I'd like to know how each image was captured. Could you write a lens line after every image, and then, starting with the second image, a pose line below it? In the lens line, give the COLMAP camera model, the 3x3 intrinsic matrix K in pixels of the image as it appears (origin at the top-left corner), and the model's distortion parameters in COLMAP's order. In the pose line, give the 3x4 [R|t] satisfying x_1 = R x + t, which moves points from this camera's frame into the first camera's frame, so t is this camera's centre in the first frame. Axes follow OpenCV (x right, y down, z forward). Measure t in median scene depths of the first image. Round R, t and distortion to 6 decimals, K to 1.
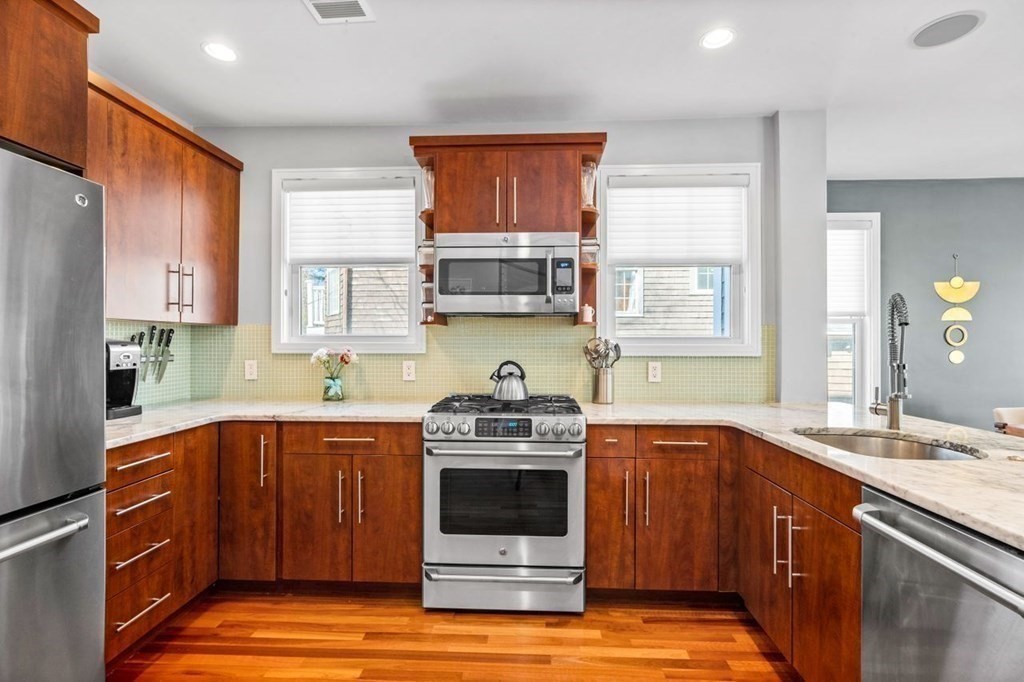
lens RADIAL K [[464.0, 0, 513.2], [0, 464.0, 340.0], [0, 0, 1]] dist [-0.011505, 0.005612]
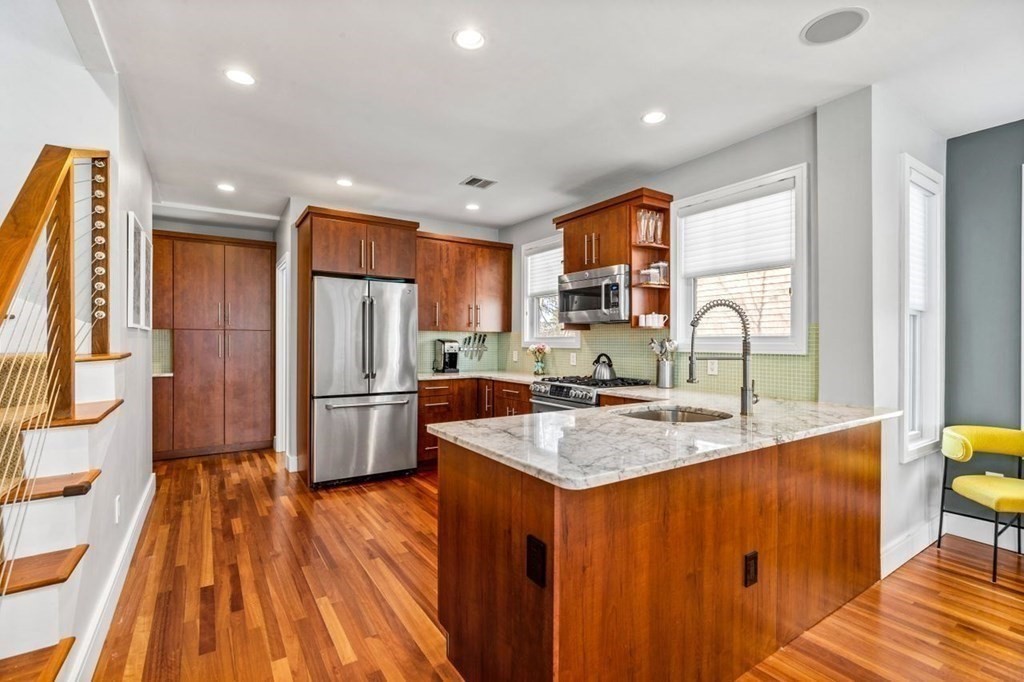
lens RADIAL K [[464.0, 0, 511.7], [0, 464.0, 342.9], [0, 0, 1]] dist [-0.011505, 0.005612]
pose [[0.591577, 0.002529, -0.806244, 1.104492], [0.000920, 0.999992, 0.003811, 0.005614], [0.806248, -0.002996, 0.591571, -0.126157]]
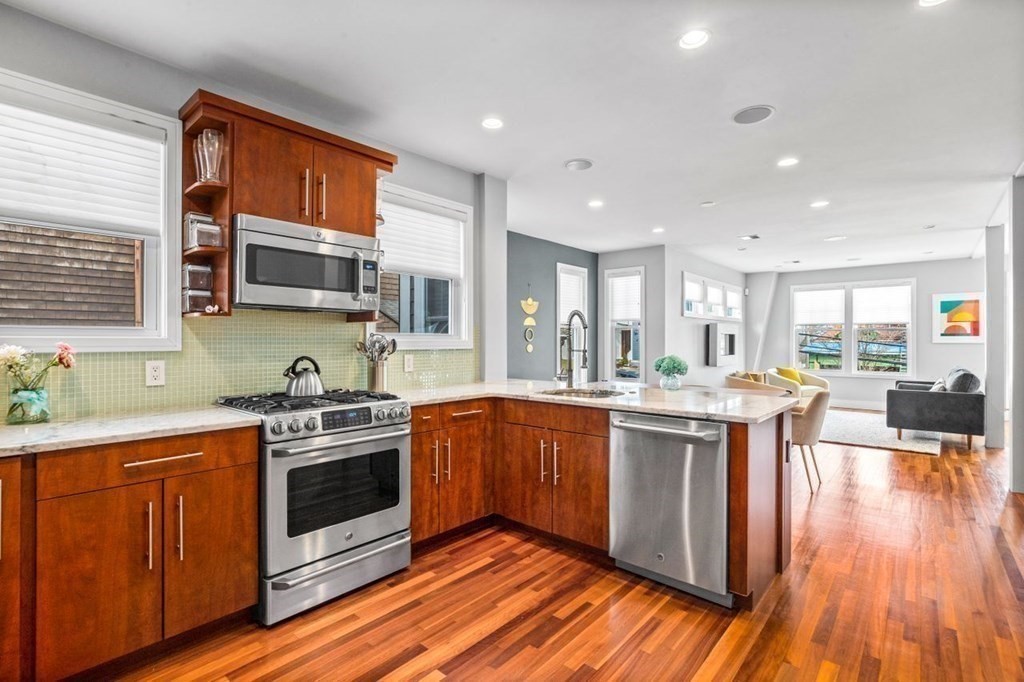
lens RADIAL K [[464.0, 0, 528.2], [0, 464.0, 336.7], [0, 0, 1]] dist [-0.011505, 0.005612]
pose [[0.621400, 0.006034, 0.783470, -0.524046], [-0.005434, 0.999979, -0.003391, 0.004992], [-0.783475, -0.002150, 0.621420, 0.024950]]
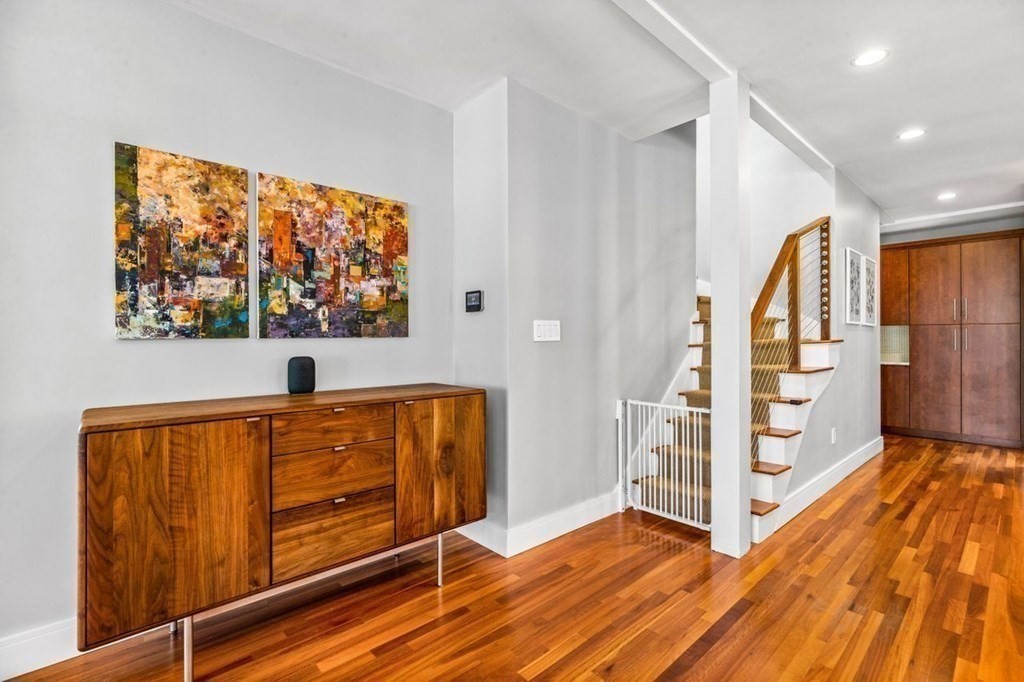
lens RADIAL K [[464.0, 0, 507.9], [0, 464.0, 335.6], [0, 0, 1]] dist [-0.011505, 0.005612]
pose [[-0.714266, -0.008975, -0.699817, 1.727583], [-0.001718, 0.999937, -0.011070, 0.035700], [0.699873, -0.006705, -0.714236, 0.125476]]
